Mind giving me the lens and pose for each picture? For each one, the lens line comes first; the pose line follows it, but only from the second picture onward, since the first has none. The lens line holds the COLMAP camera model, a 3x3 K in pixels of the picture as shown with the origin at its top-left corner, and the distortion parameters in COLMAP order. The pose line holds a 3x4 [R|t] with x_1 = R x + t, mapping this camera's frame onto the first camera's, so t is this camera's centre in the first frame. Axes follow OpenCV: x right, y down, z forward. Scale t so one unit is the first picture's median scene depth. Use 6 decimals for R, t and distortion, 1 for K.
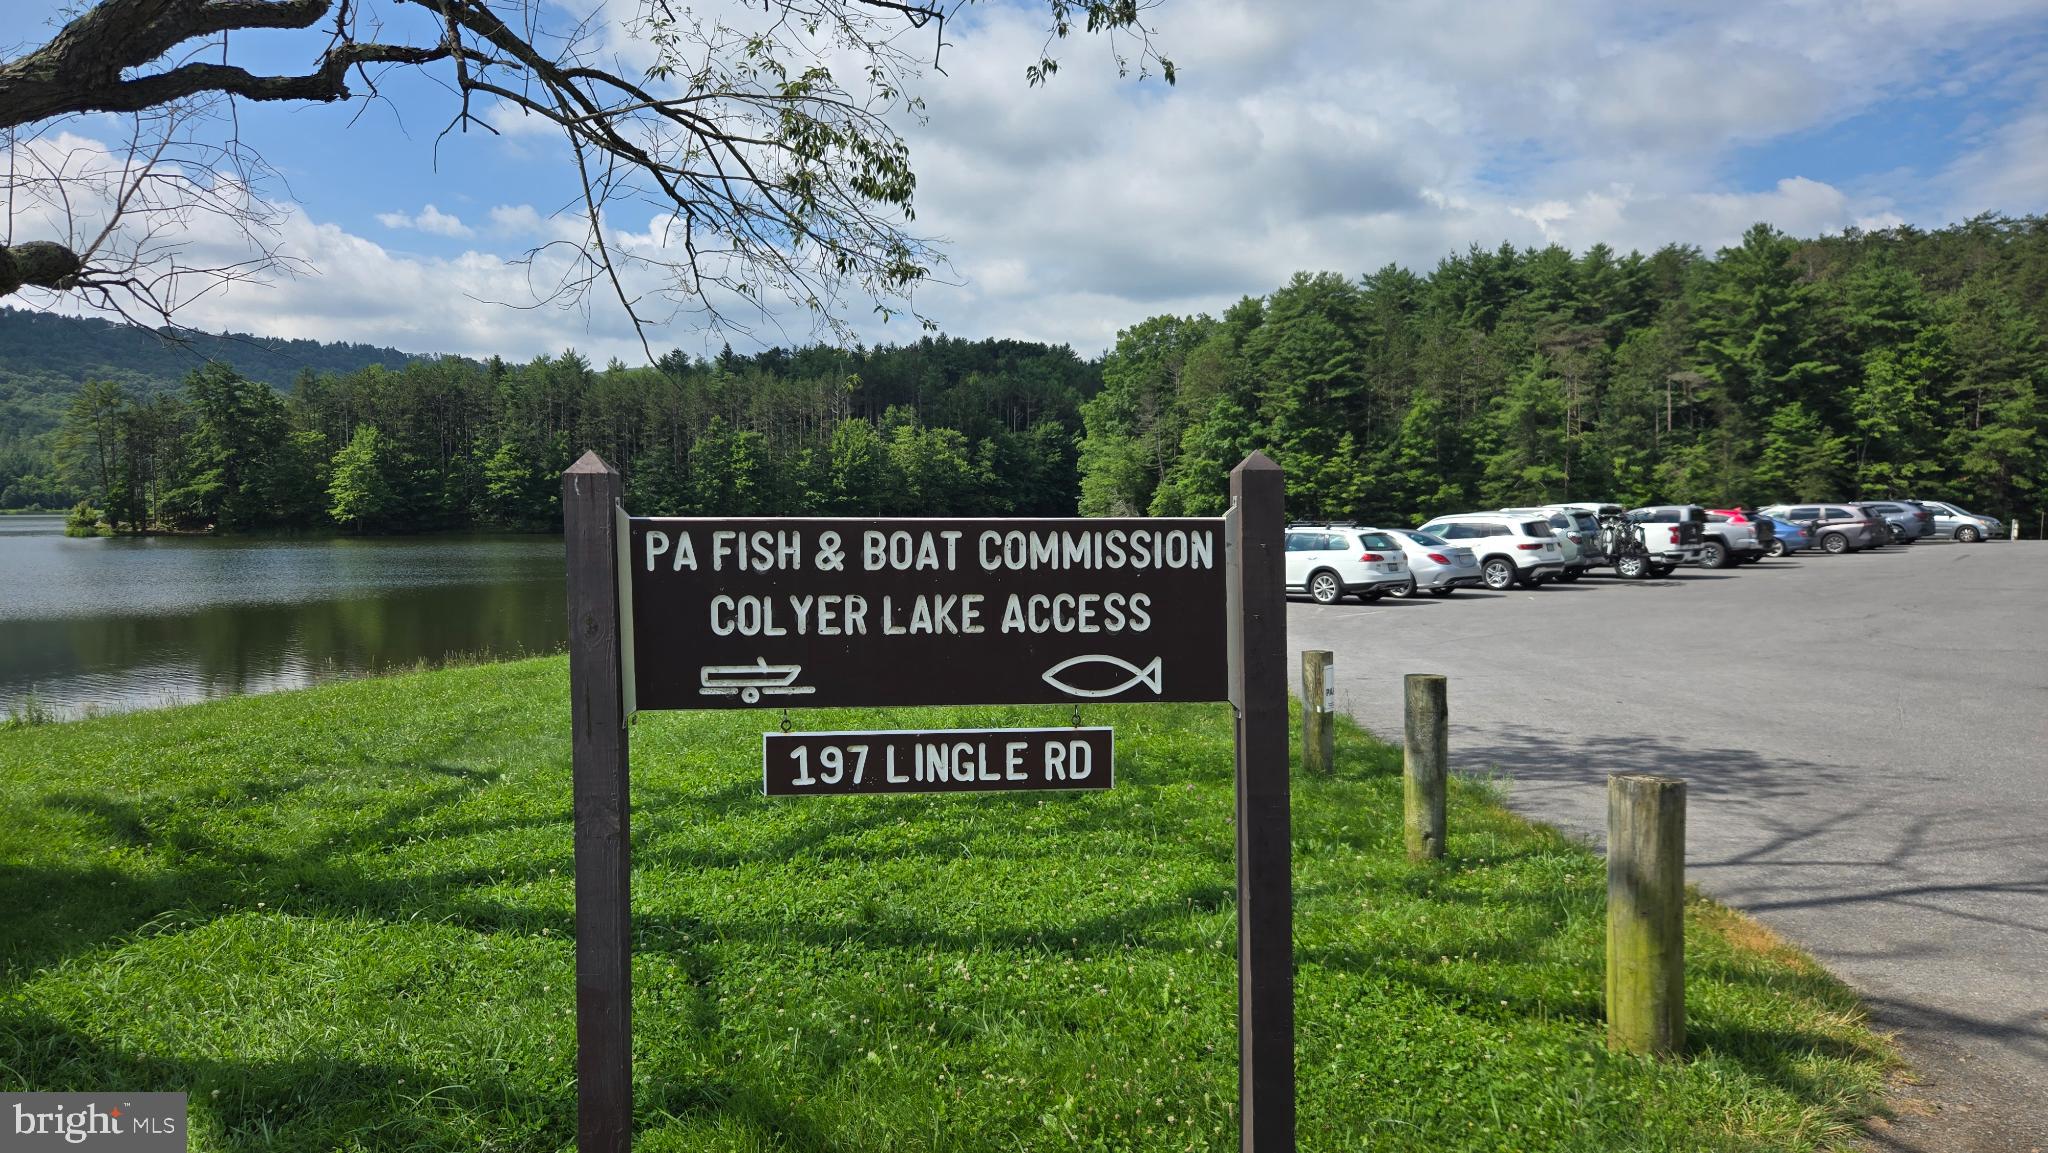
lens RADIAL K [[1399.7, 0, 999.7], [0, 1399.7, 589.5], [0, 0, 1]] dist [0.083465, -0.057435]
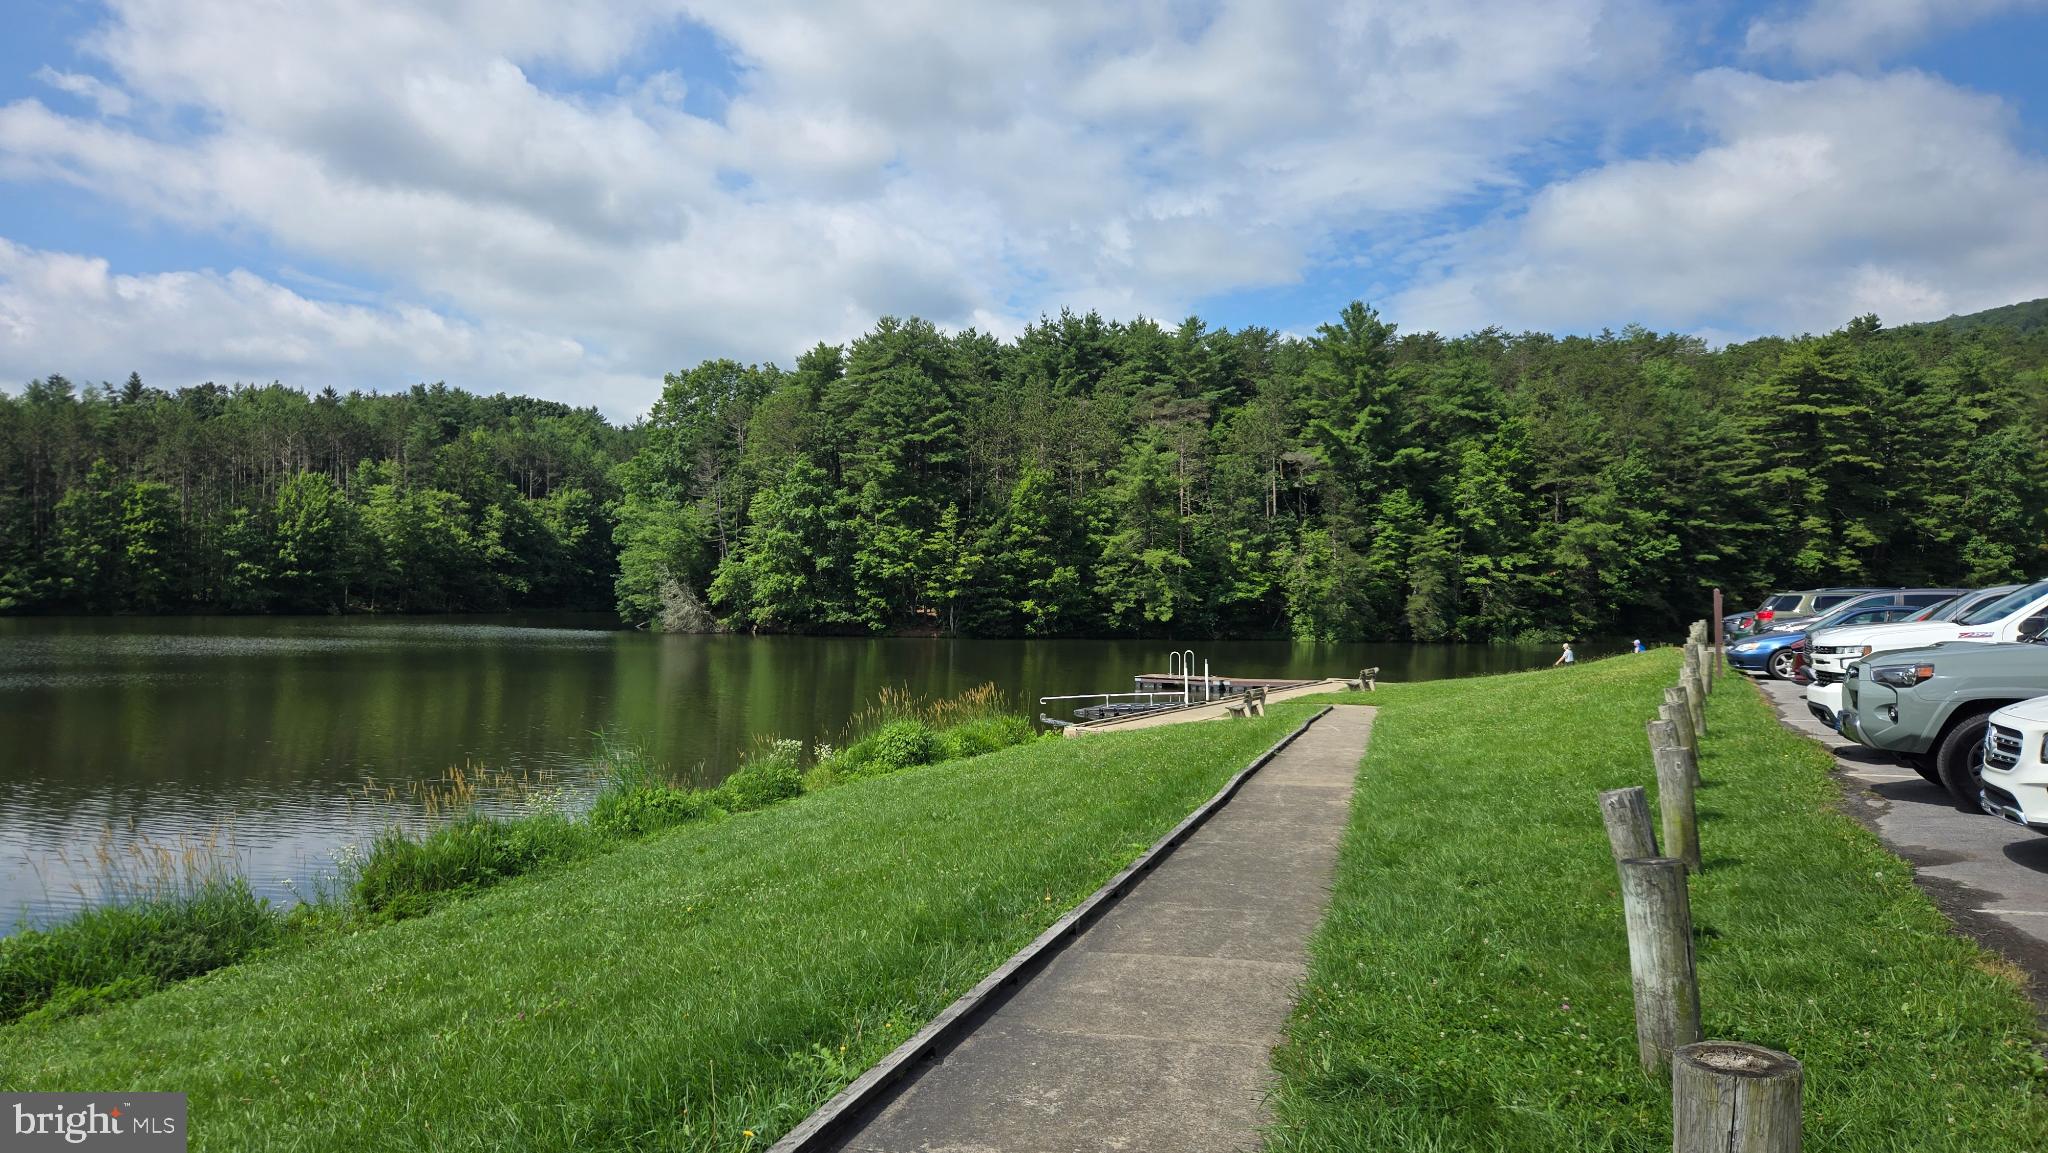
lens RADIAL K [[1399.7, 0, 999.7], [0, 1399.7, 589.5], [0, 0, 1]] dist [0.083465, -0.057435]
pose [[0.945218, 0.014082, 0.326136, 0.002064], [0.006063, 0.998140, -0.060669, -0.009158], [-0.326383, 0.059323, 0.943374, 0.201398]]
